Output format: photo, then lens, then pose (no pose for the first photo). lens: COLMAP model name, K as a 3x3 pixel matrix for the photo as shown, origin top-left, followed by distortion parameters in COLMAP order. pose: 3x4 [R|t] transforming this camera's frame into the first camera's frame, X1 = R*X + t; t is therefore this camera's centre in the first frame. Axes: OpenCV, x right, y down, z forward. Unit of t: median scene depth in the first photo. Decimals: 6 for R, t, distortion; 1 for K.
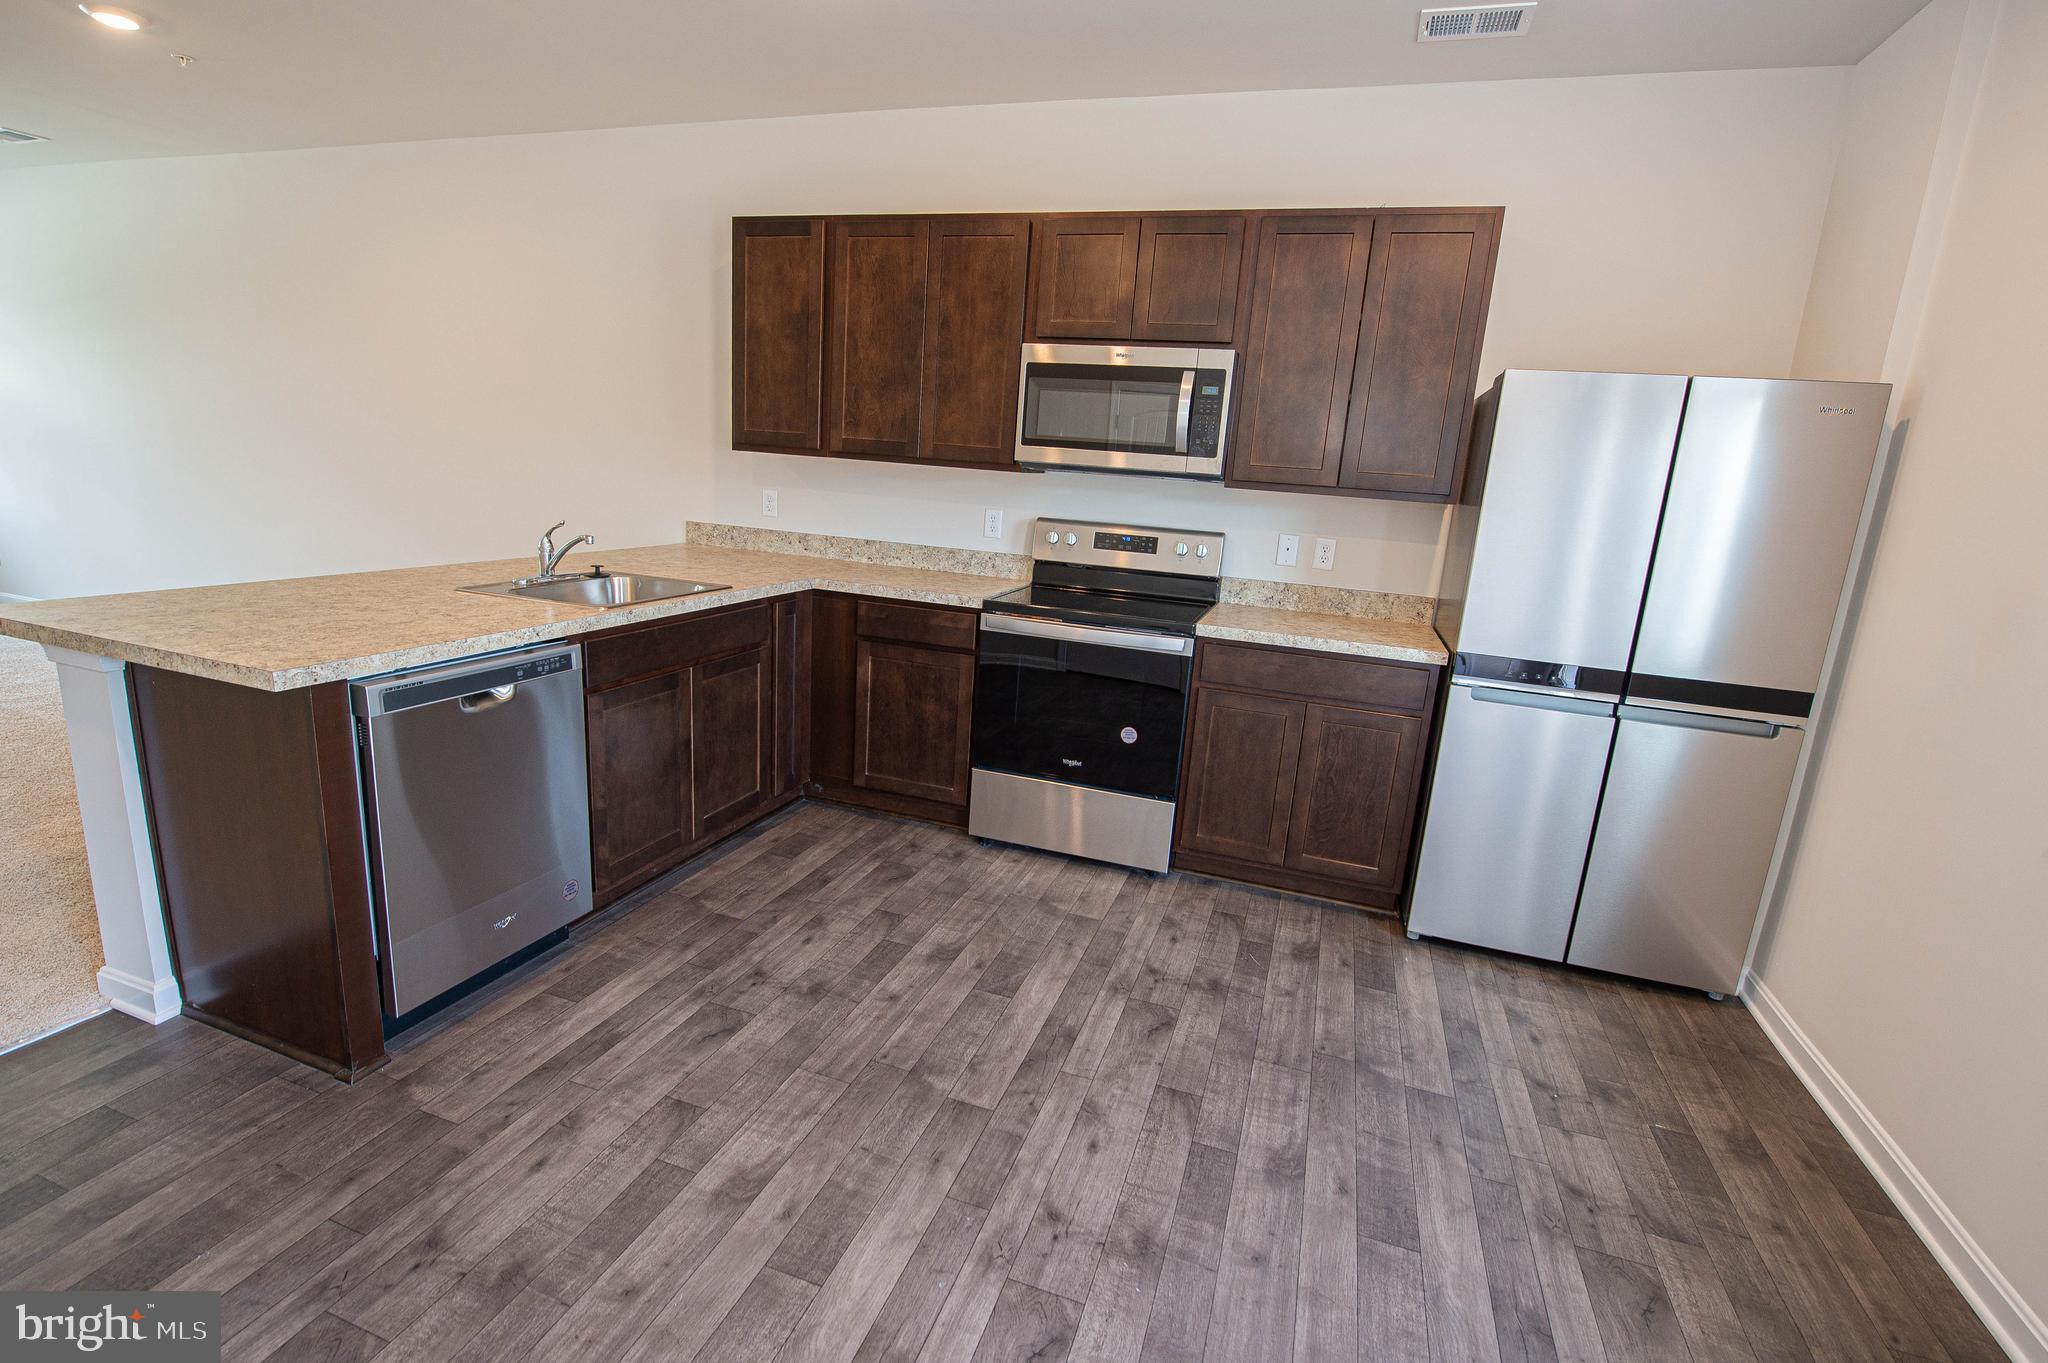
lens RADIAL K [[941.7, 0, 1016.9], [0, 941.7, 683.0], [0, 0, 1]] dist [-0.007997, -0.004443]
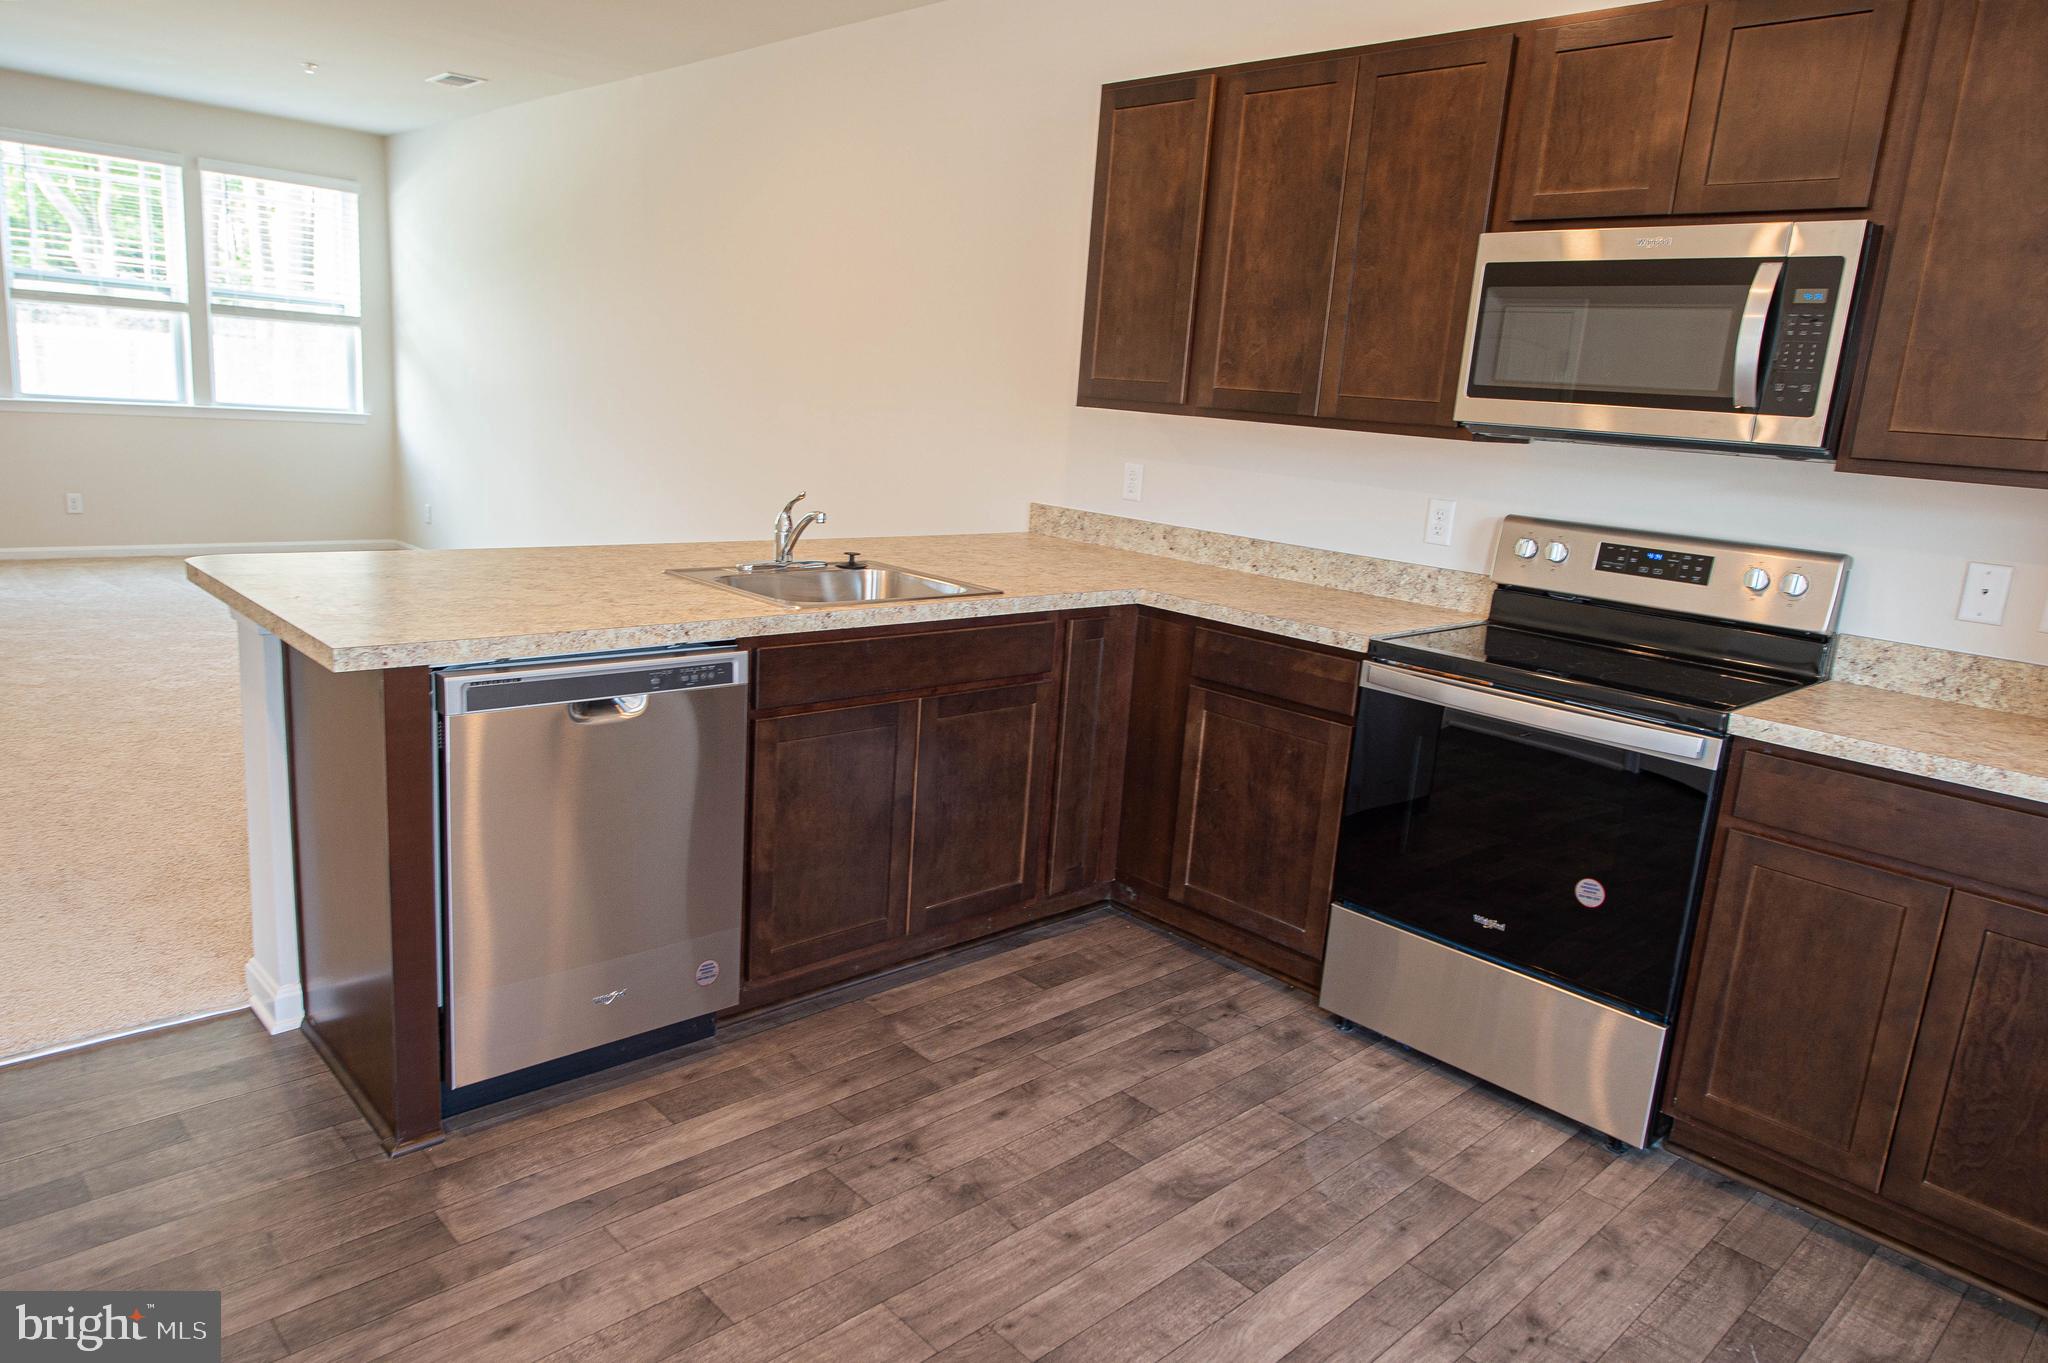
lens RADIAL K [[1314.3, 0, 1016.1], [0, 1314.3, 680.5], [0, 0, 1]] dist [0.001738, -0.001648]
pose [[0.887446, 0.095195, -0.450975, 0.167435], [-0.116275, 0.993032, -0.019194, -0.018403], [0.446005, 0.069471, 0.892330, 0.123408]]
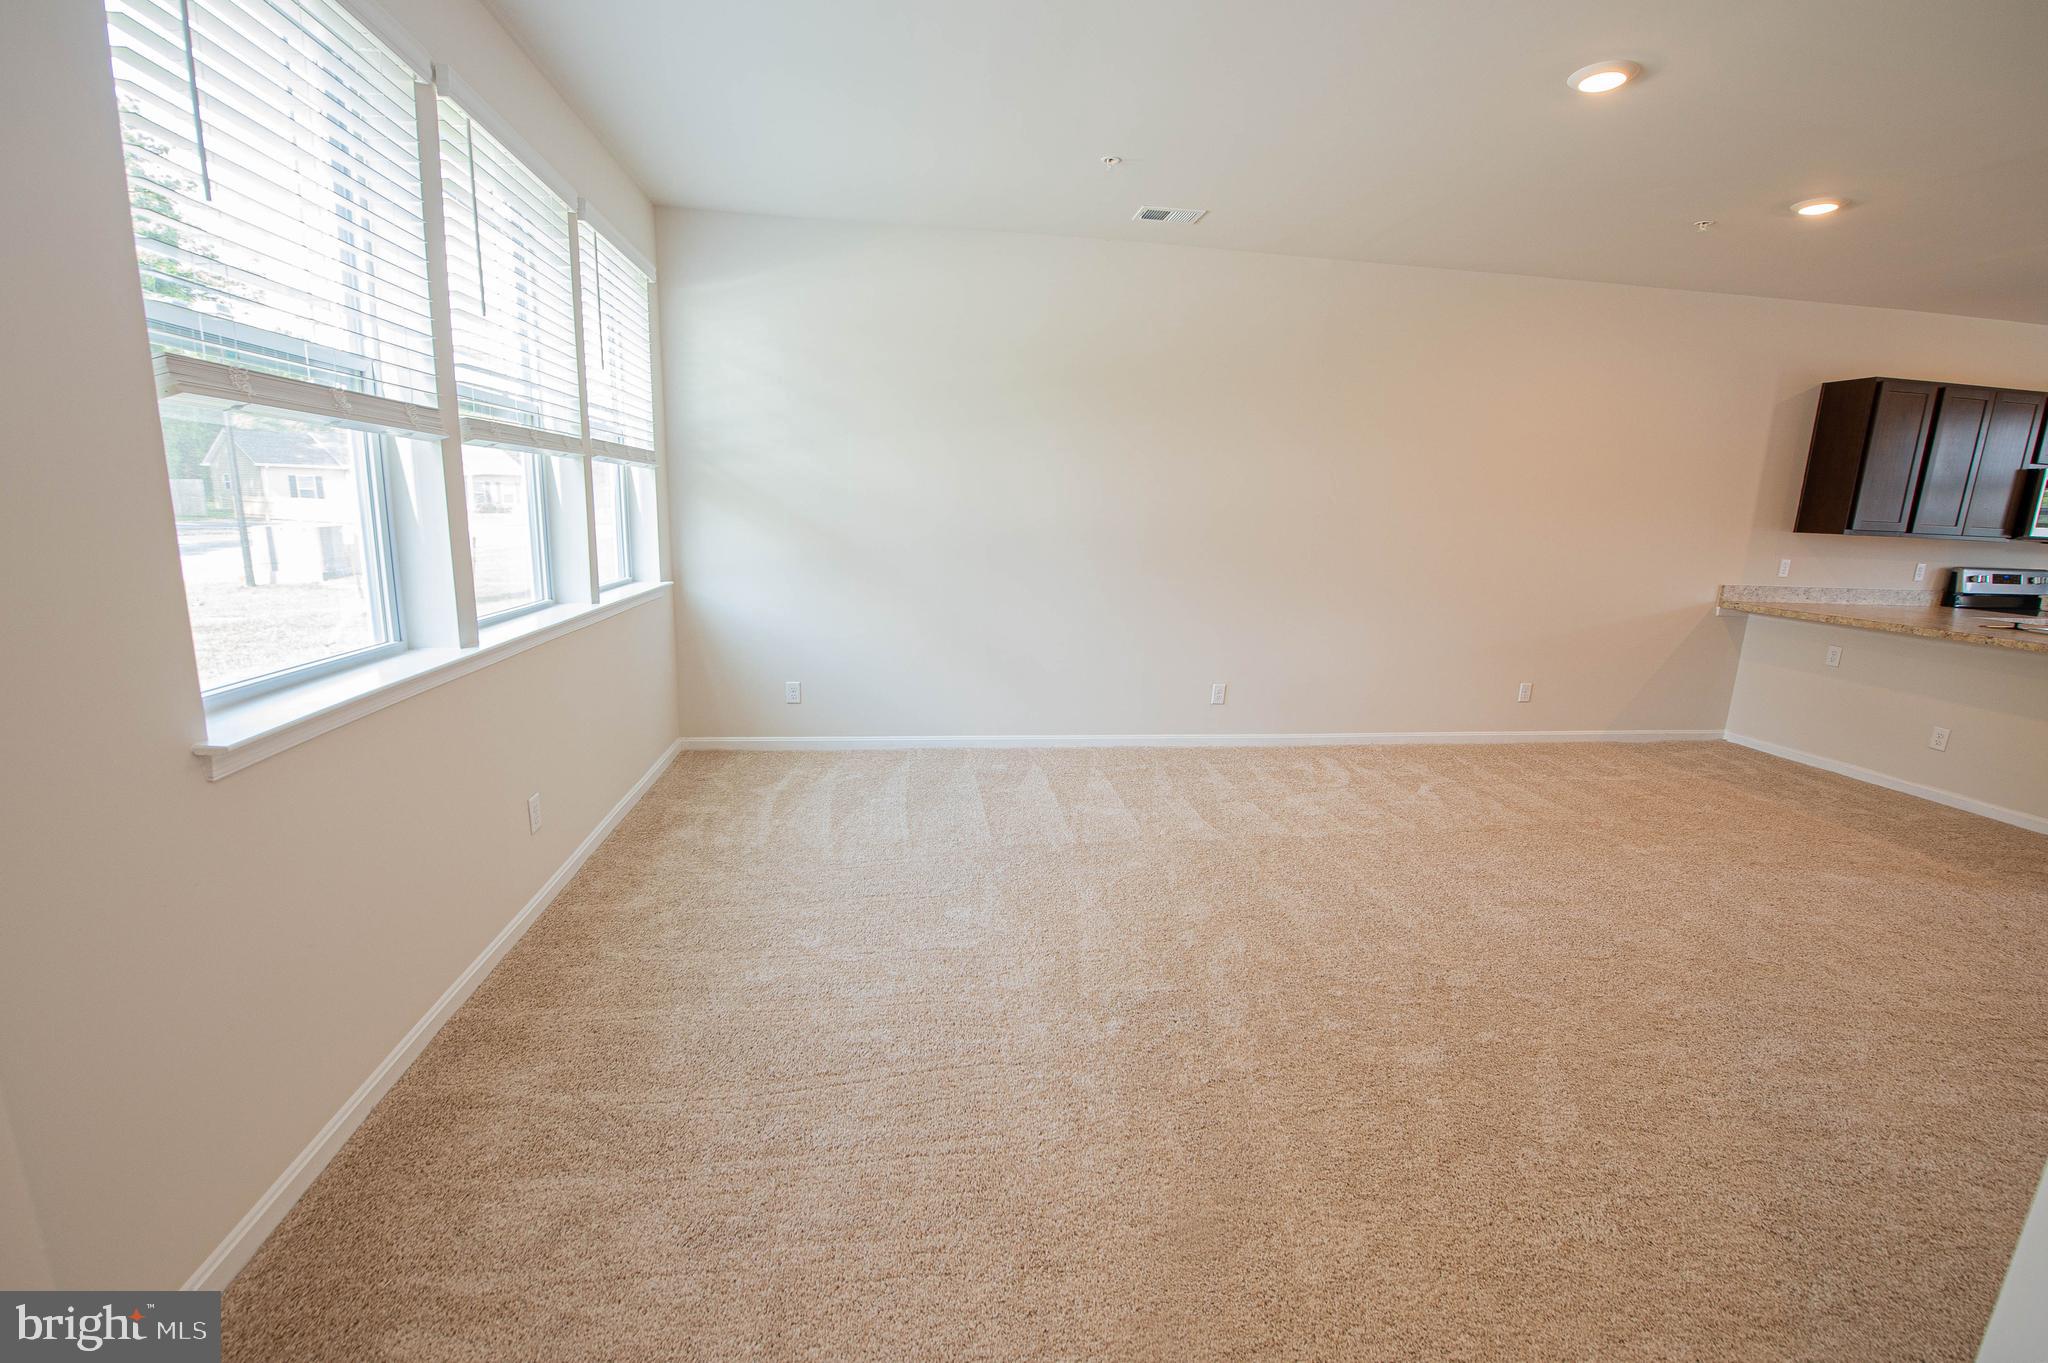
lens RADIAL K [[855.9, 0, 1017.1], [0, 855.9, 679.3], [0, 0, 1]] dist [-0.017658, -0.000493]
pose [[0.888517, -0.130280, 0.439959, -2.592296], [0.130541, 0.990994, 0.029819, -0.297386], [-0.439882, 0.030938, 0.897523, 0.528644]]
